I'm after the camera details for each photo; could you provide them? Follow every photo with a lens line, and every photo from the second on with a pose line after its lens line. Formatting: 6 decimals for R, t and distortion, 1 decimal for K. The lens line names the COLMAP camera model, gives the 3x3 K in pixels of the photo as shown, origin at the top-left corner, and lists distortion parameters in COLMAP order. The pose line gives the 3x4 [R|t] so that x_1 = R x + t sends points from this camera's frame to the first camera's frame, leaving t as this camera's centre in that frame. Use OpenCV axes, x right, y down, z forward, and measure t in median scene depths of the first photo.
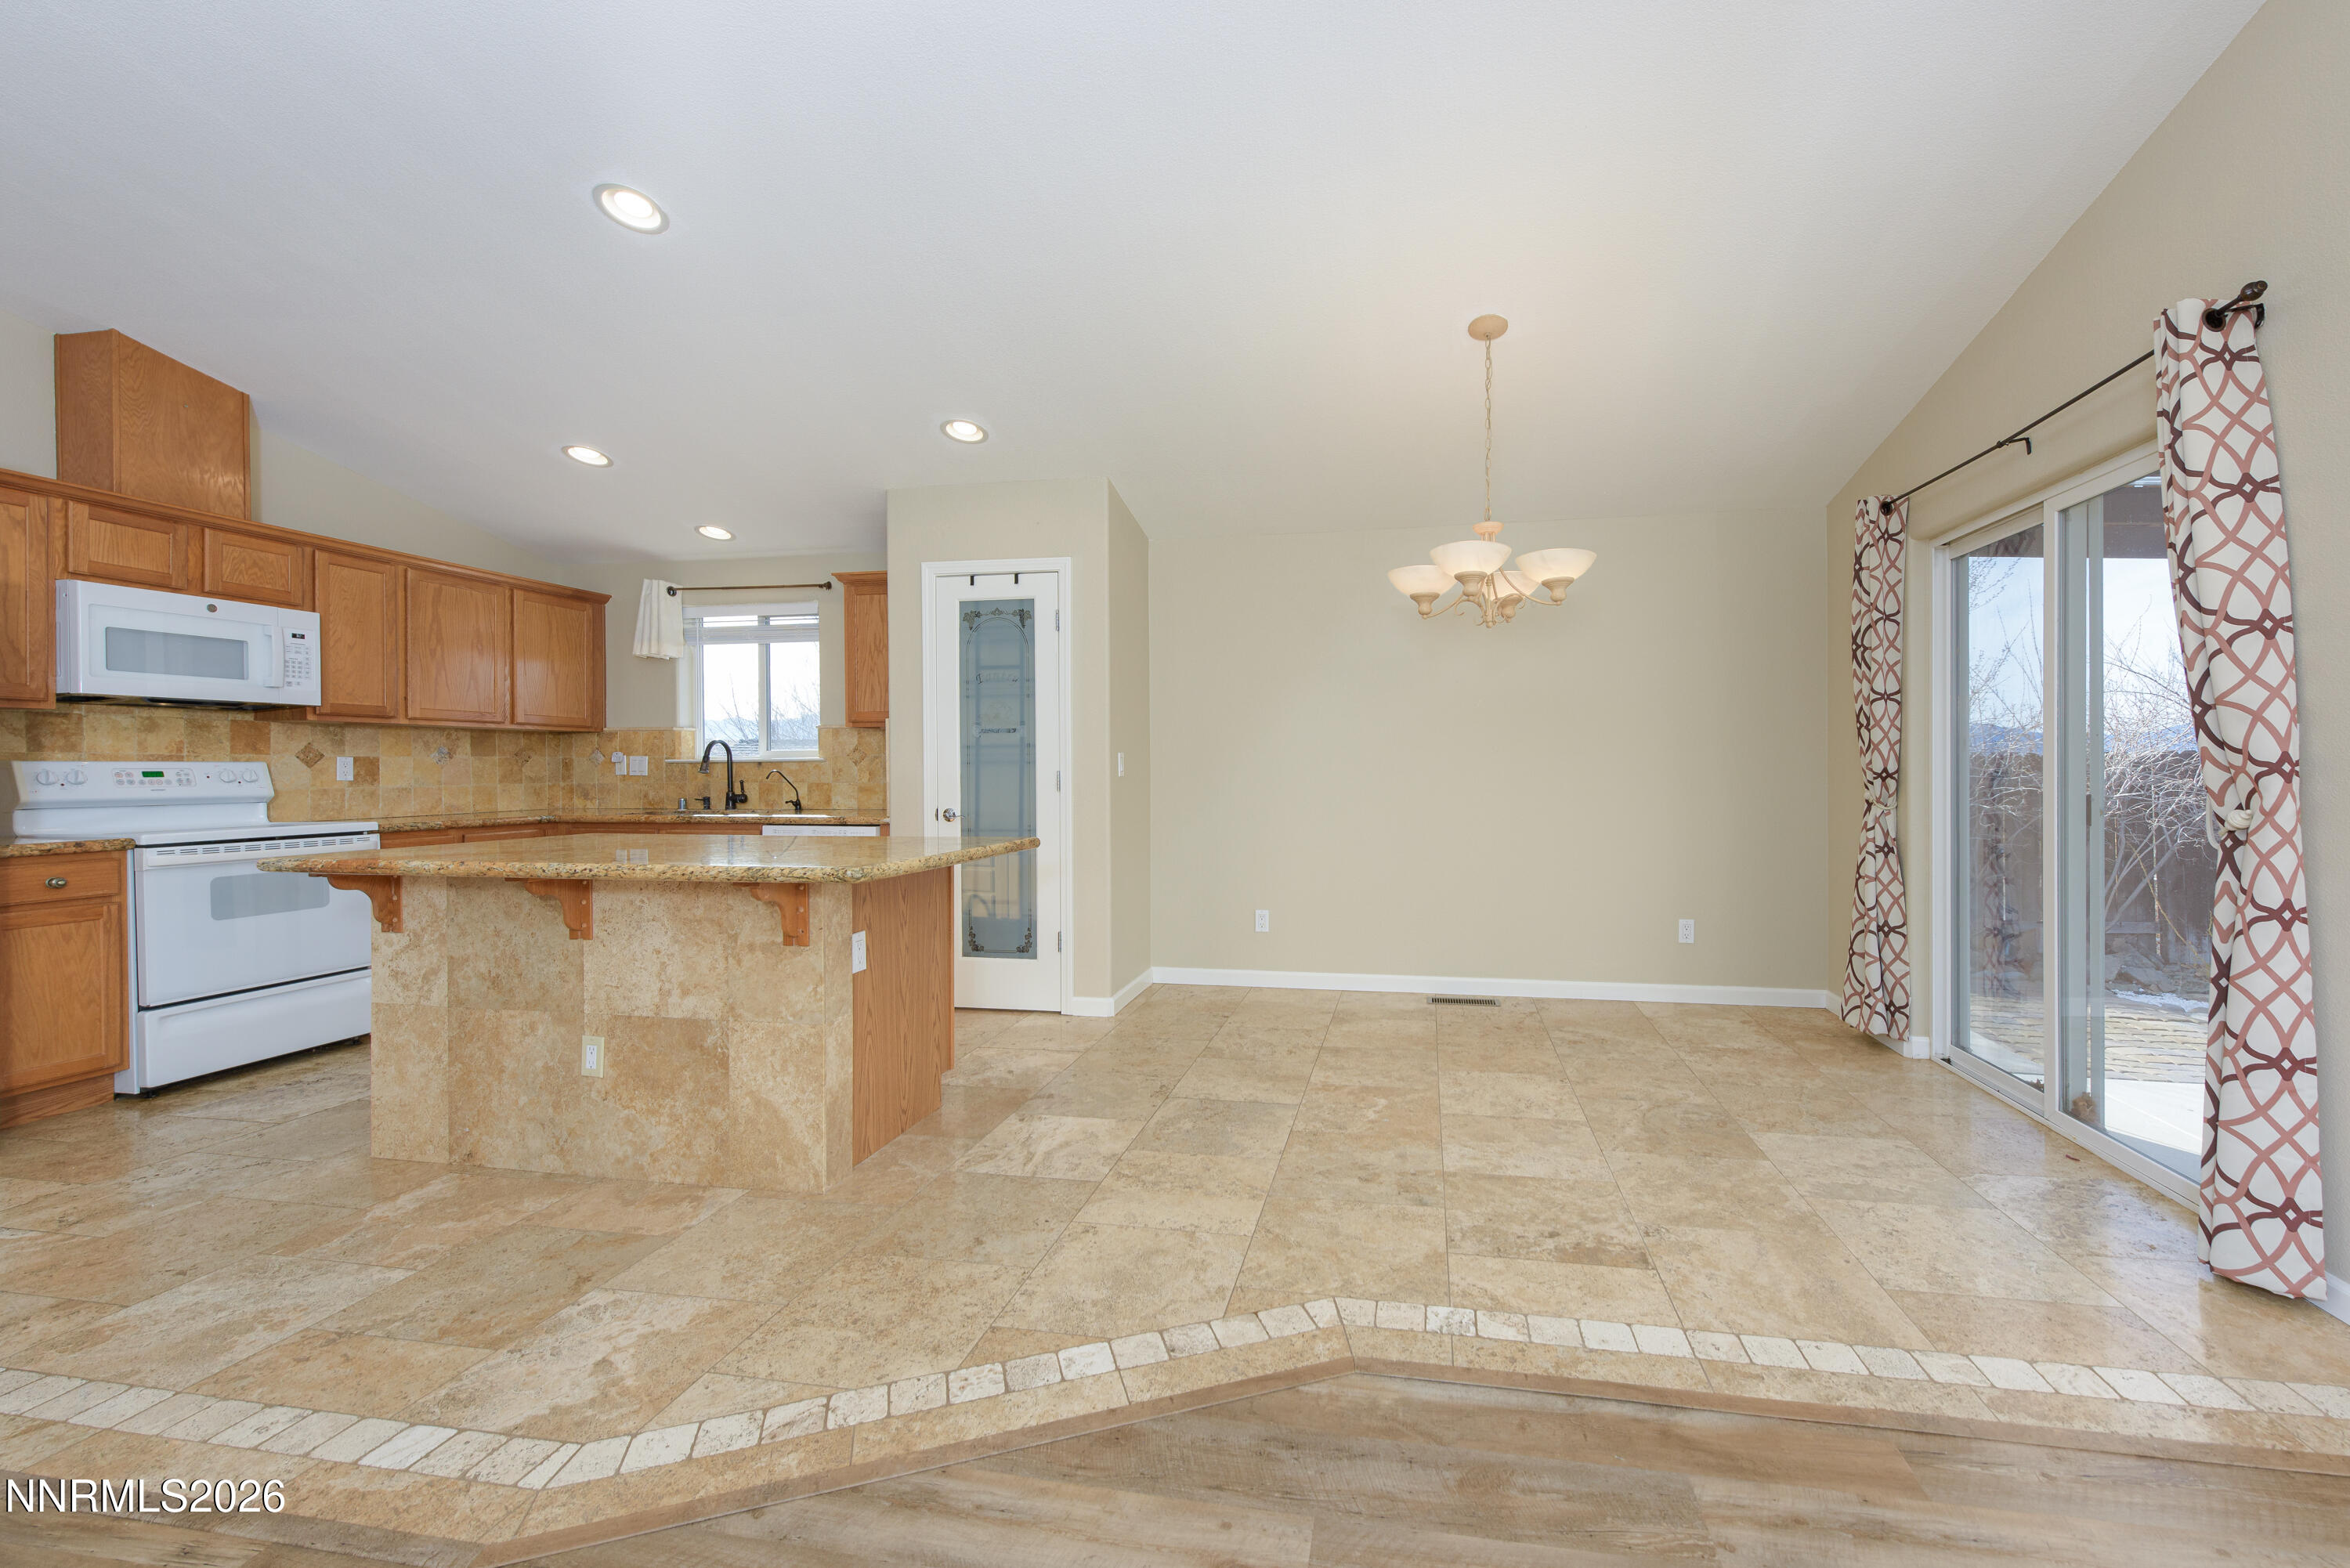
lens RADIAL K [[964.0, 0, 1253.3], [0, 964.0, 774.7], [0, 0, 1]] dist [0.002130, -0.000297]
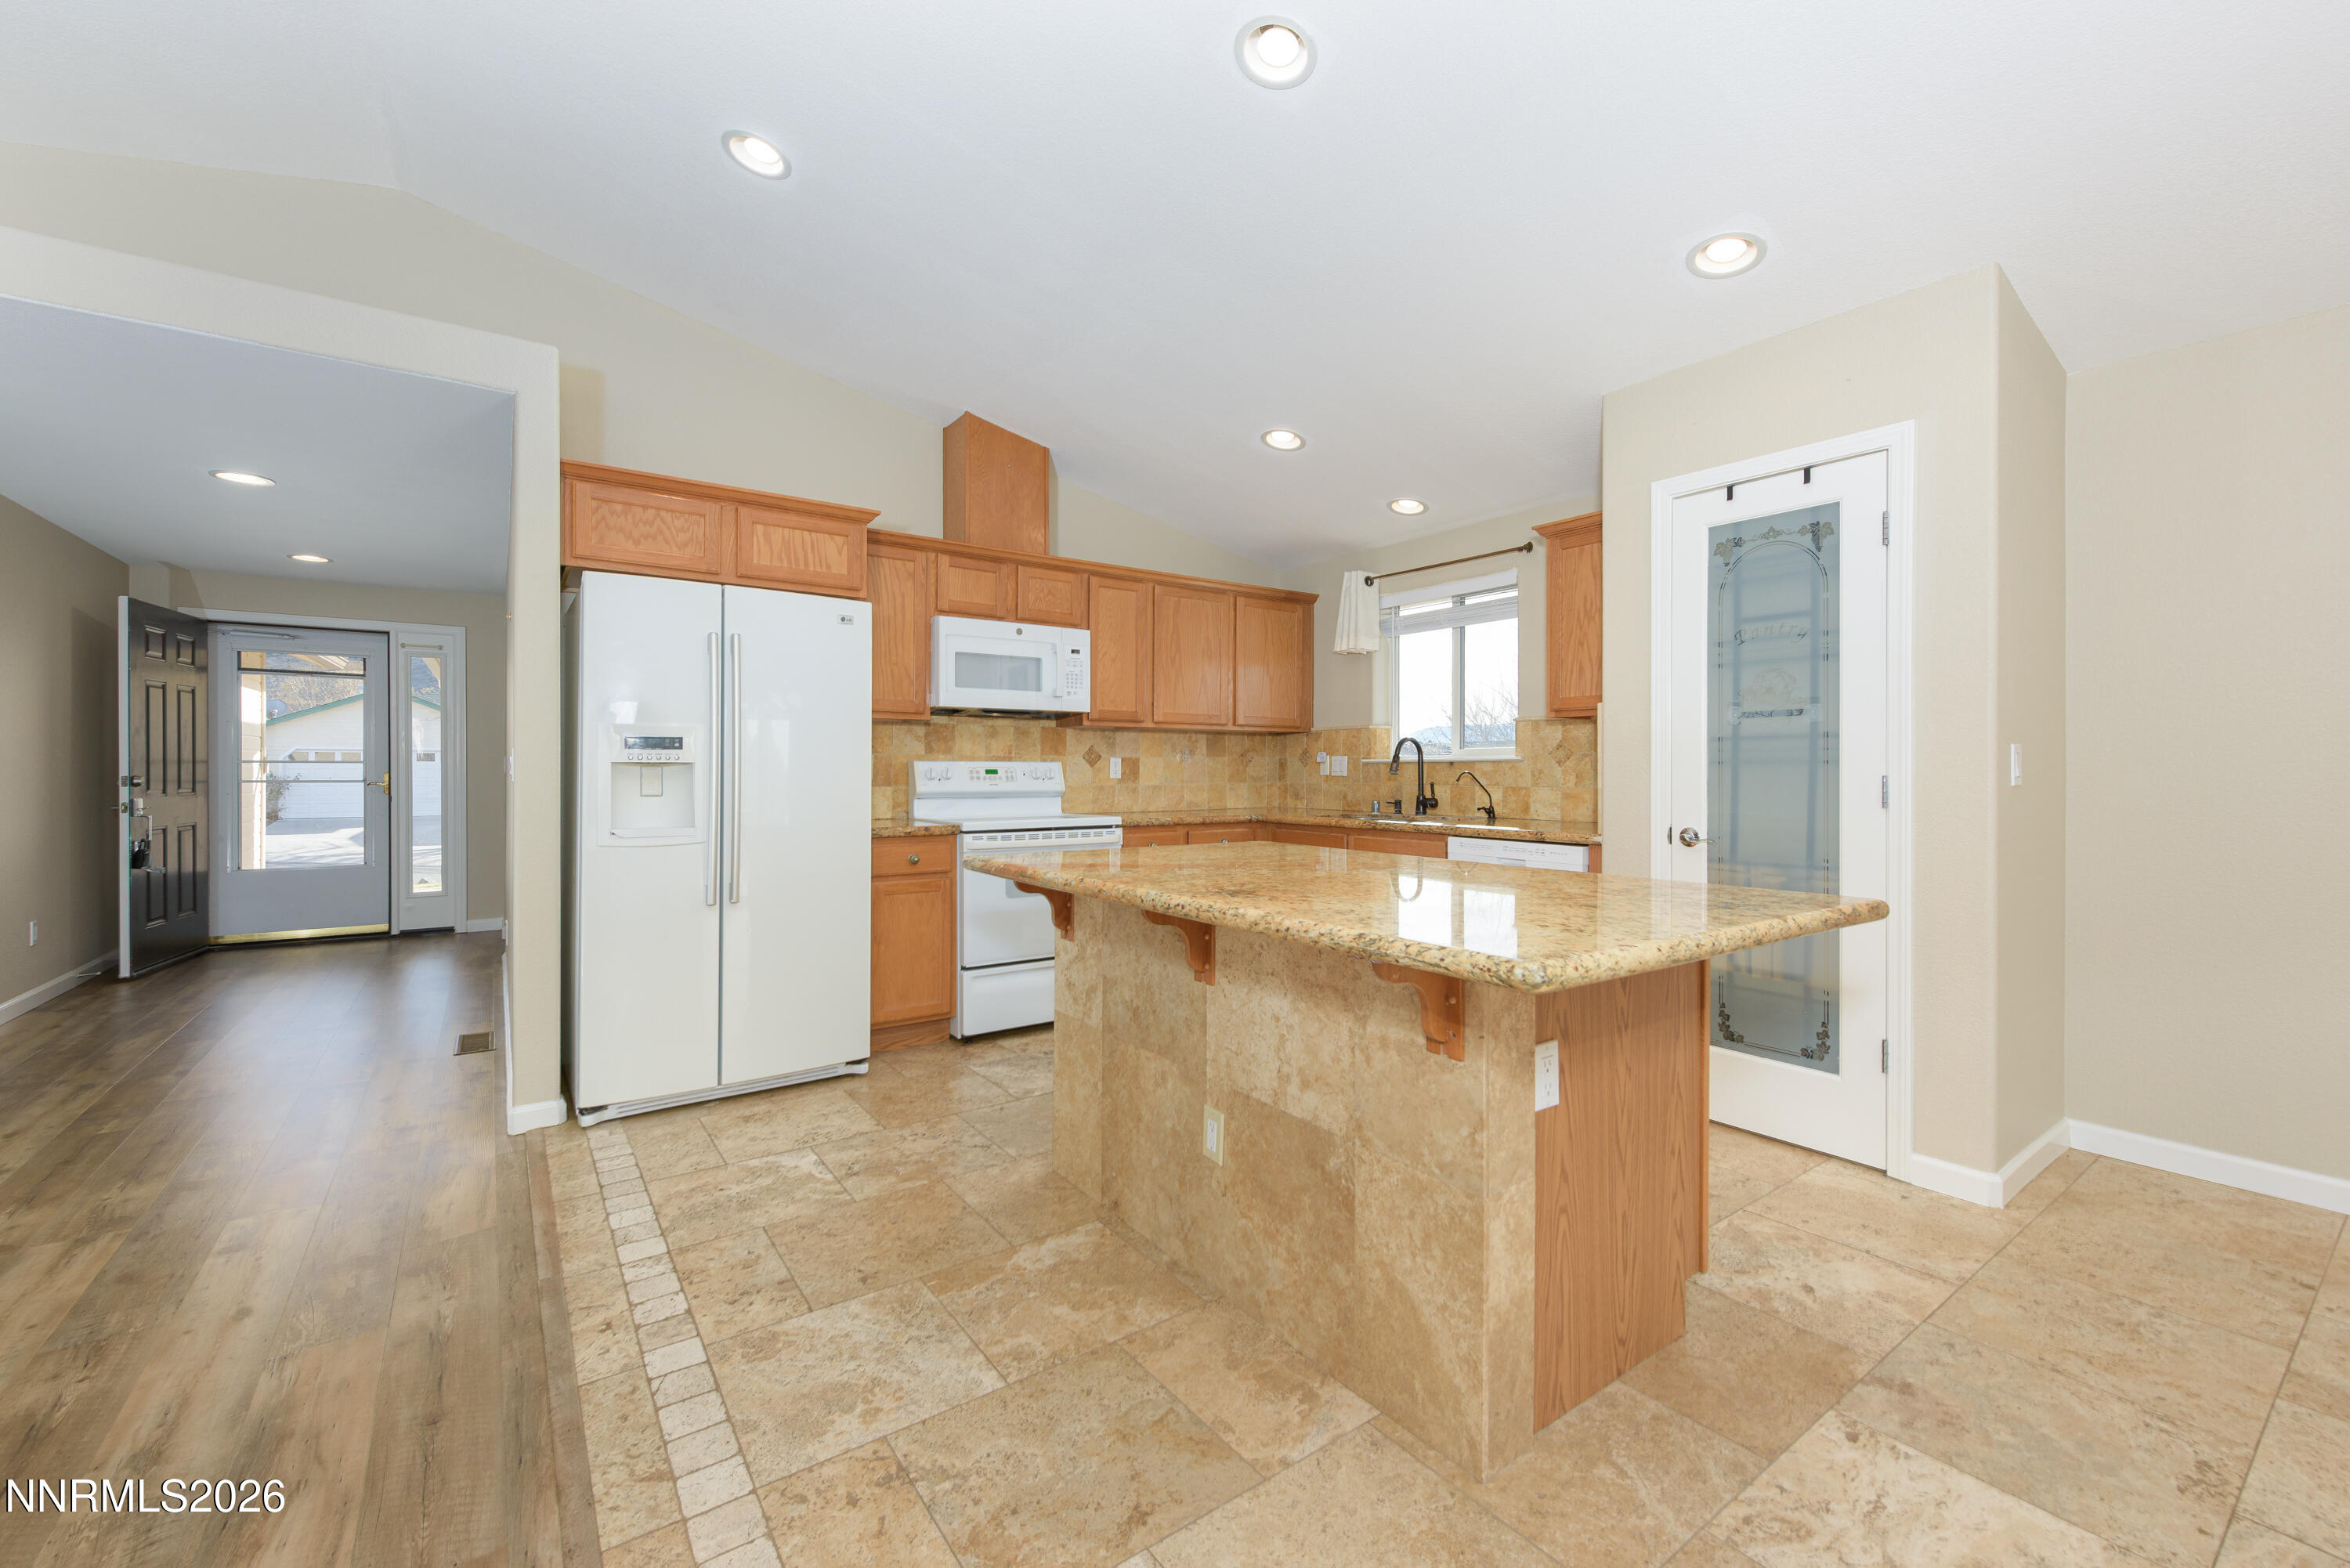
lens RADIAL K [[949.4, 0, 1192.3], [0, 949.4, 772.6], [0, 0, 1]] dist [0.003617, -0.000034]
pose [[0.718587, 0.006627, -0.695405, -0.127717], [-0.009418, 0.999956, -0.000203, -0.001848], [0.695373, 0.006695, 0.718618, 0.340657]]
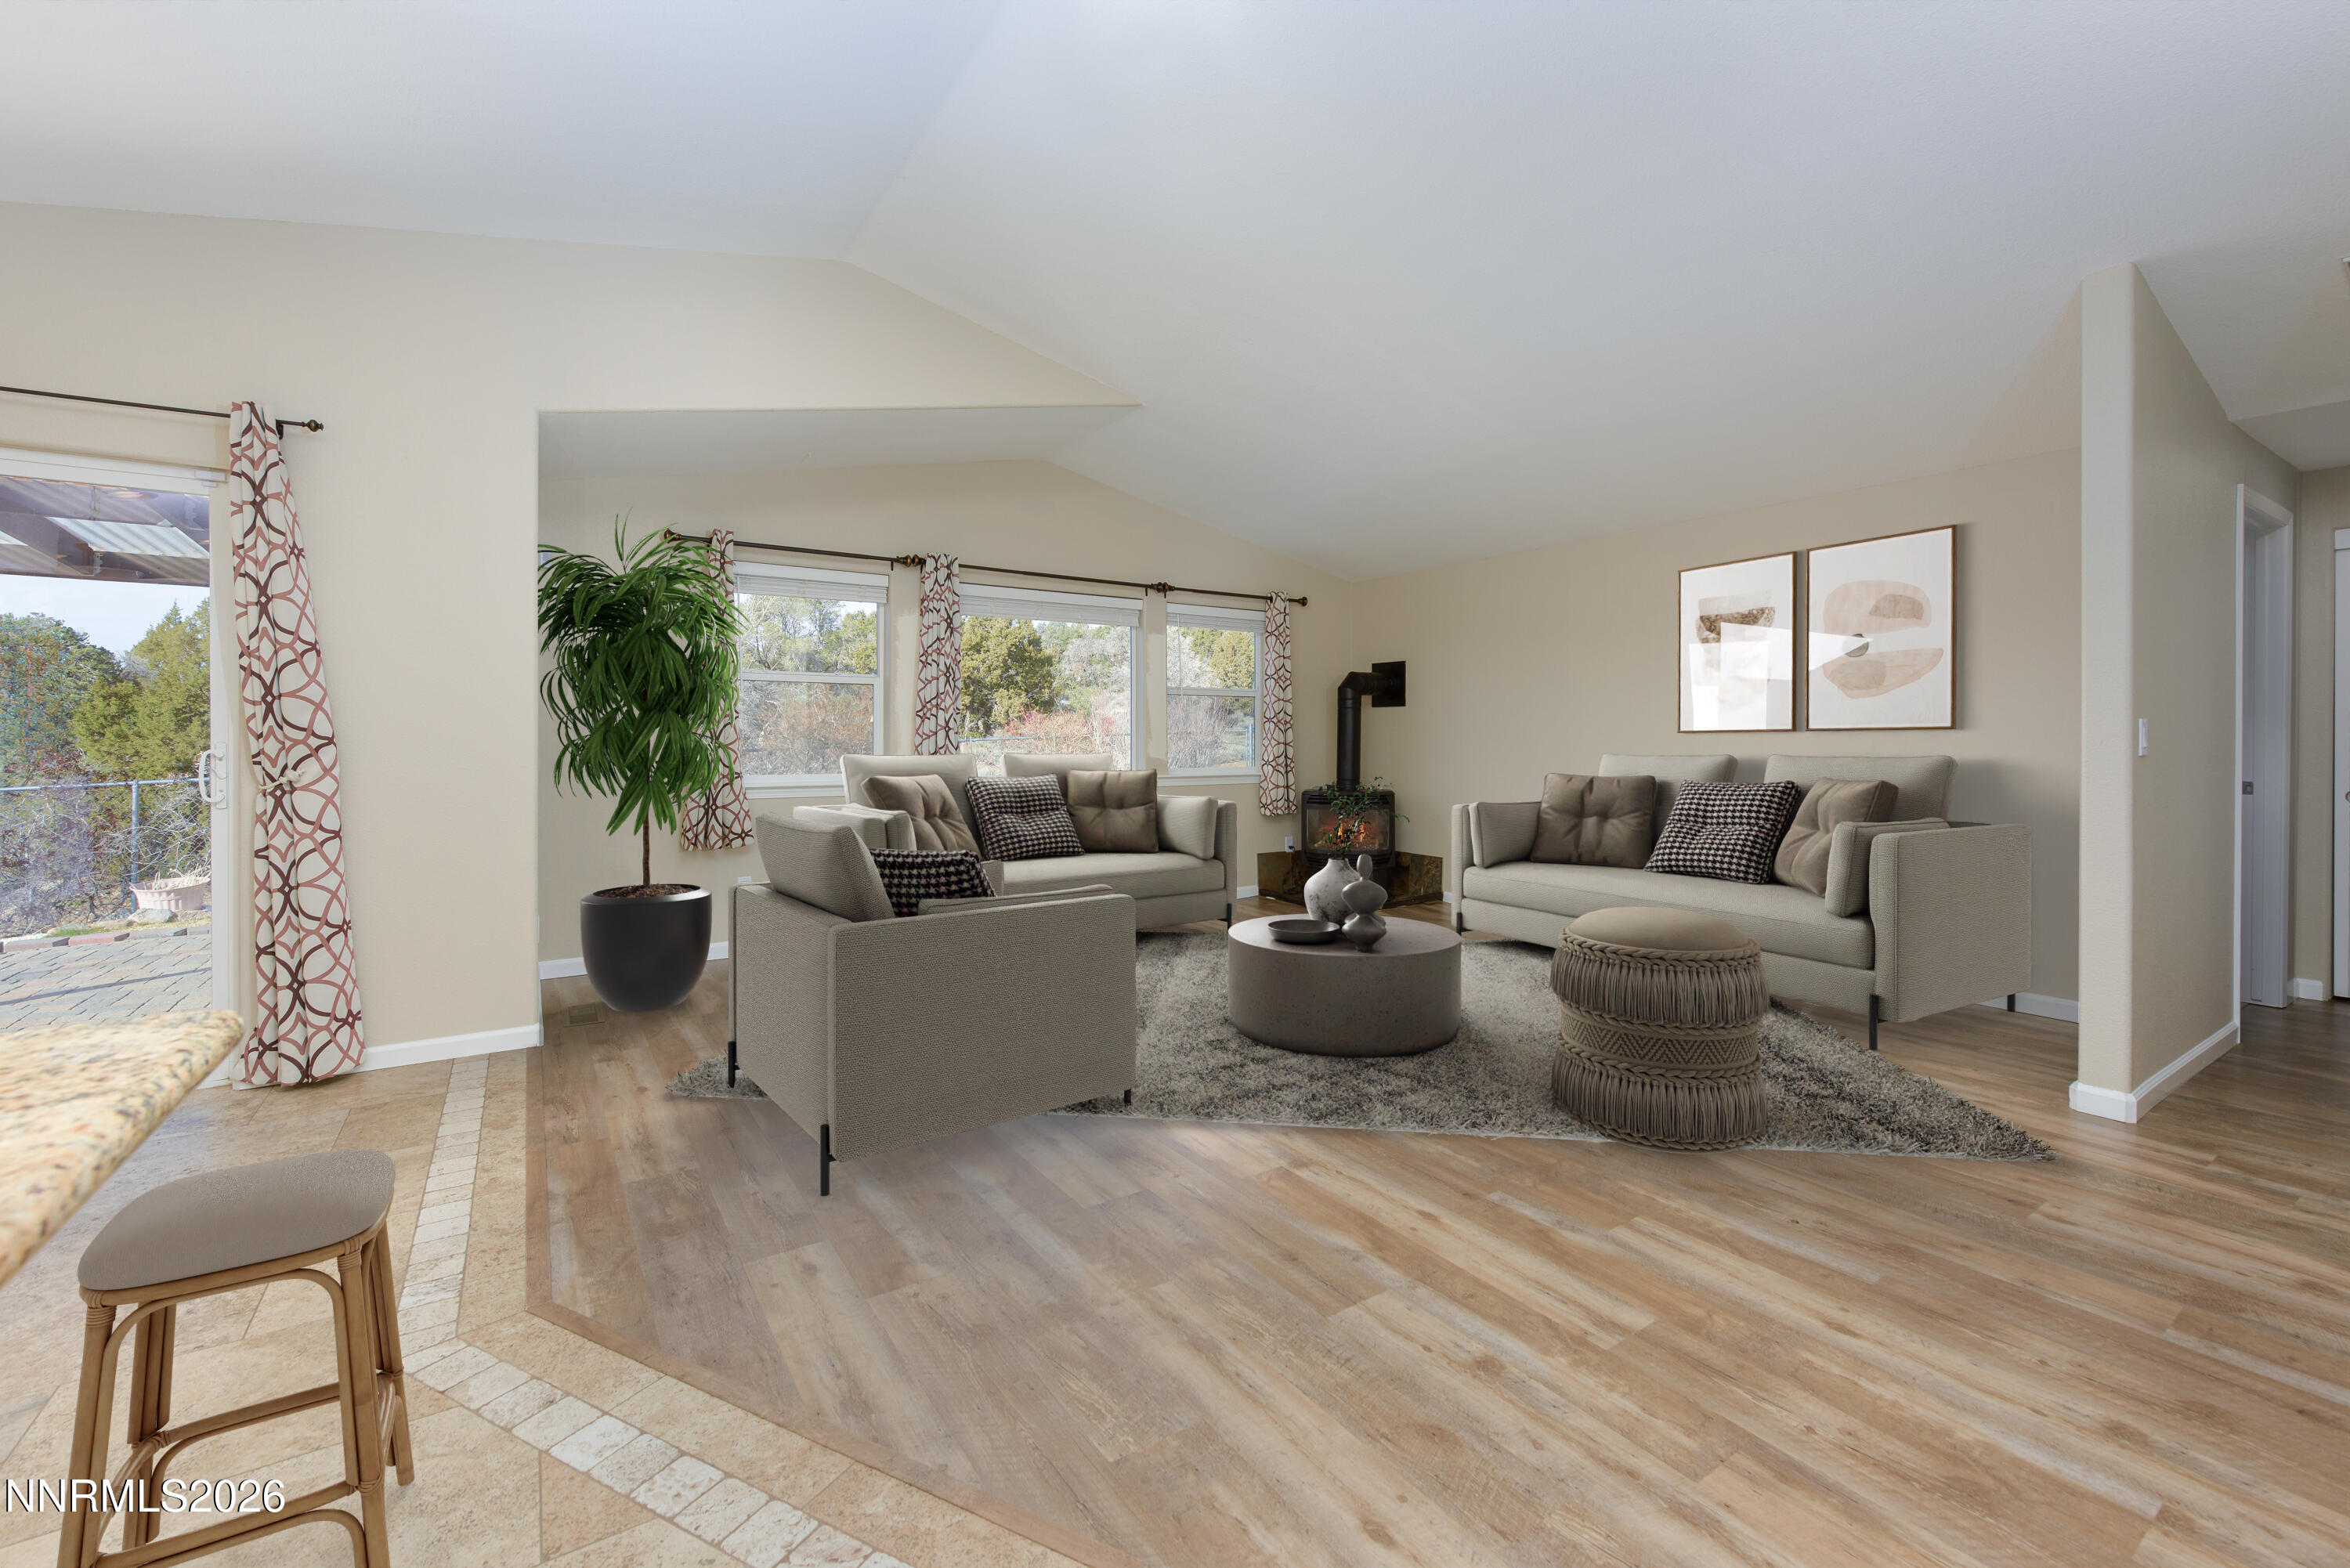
lens RADIAL K [[966.3, 0, 1200.4], [0, 966.3, 740.5], [0, 0, 1]] dist [0.004390, 0.000137]
pose [[-0.701582, 0.000333, 0.712589, -0.623663], [0.004922, 0.999978, 0.004378, -0.004571], [-0.712572, 0.006579, -0.701568, 0.658055]]
